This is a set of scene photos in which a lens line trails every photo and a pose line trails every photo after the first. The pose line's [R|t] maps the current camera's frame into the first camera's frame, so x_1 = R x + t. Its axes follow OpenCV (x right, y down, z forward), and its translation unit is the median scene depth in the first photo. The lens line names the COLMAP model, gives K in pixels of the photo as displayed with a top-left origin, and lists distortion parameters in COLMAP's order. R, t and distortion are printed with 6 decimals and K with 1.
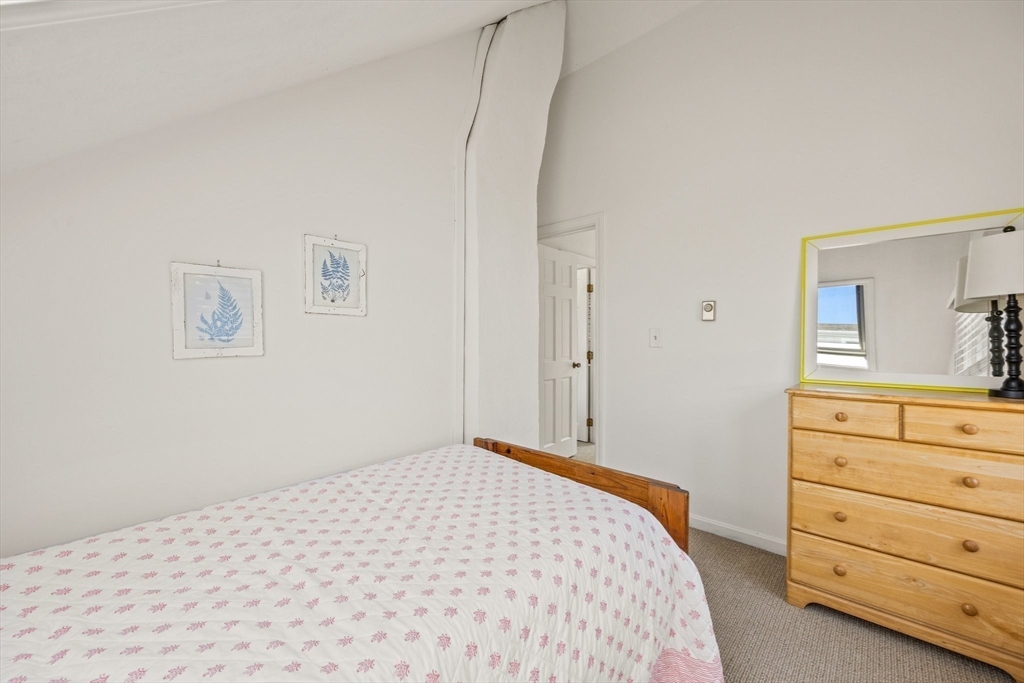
lens RADIAL K [[414.4, 0, 511.0], [0, 414.4, 337.2], [0, 0, 1]] dist [0.000674, 0.000189]
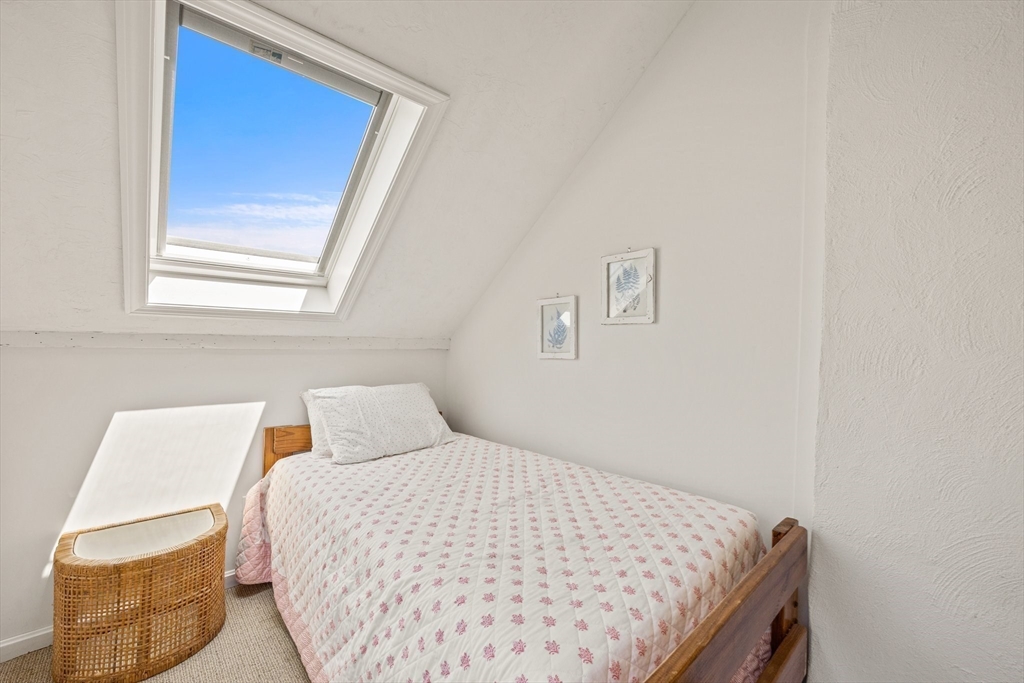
lens RADIAL K [[424.8, 0, 509.4], [0, 424.8, 347.1], [0, 0, 1]] dist [-0.002649, 0.000217]
pose [[-0.110808, -0.003720, -0.993835, 0.773493], [-0.007637, 0.999967, -0.002891, 0.010895], [0.993812, 0.007270, -0.110833, 0.943665]]
